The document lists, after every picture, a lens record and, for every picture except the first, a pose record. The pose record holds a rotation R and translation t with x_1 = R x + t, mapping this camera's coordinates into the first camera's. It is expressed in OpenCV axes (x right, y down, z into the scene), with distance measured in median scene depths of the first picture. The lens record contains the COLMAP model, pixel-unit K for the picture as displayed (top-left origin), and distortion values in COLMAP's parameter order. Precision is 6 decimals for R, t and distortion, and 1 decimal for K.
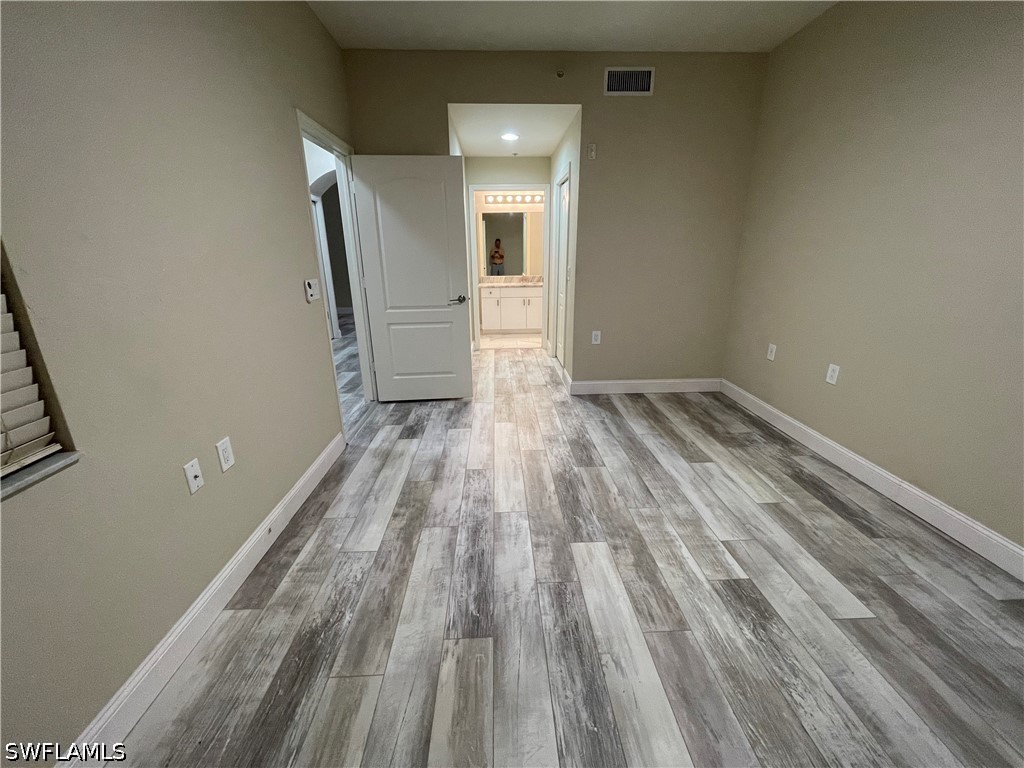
lens RADIAL K [[416.8, 0, 512.0], [0, 416.8, 384.0], [0, 0, 1]] dist [-0.017161, 0.010796]
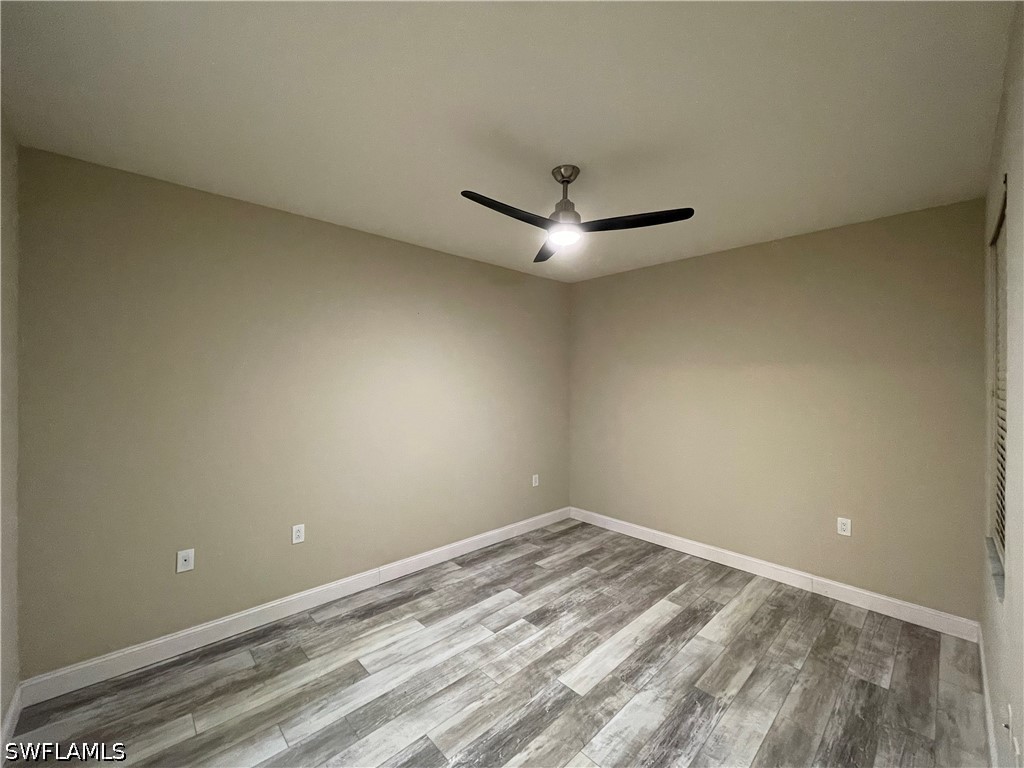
lens RADIAL K [[416.8, 0, 512.0], [0, 416.8, 384.0], [0, 0, 1]] dist [-0.017161, 0.010796]
pose [[-0.659459, 0.001280, 0.751740, -0.560623], [0.230374, 0.952228, 0.200473, -0.663931], [-0.715571, 0.305385, -0.628250, 1.582016]]
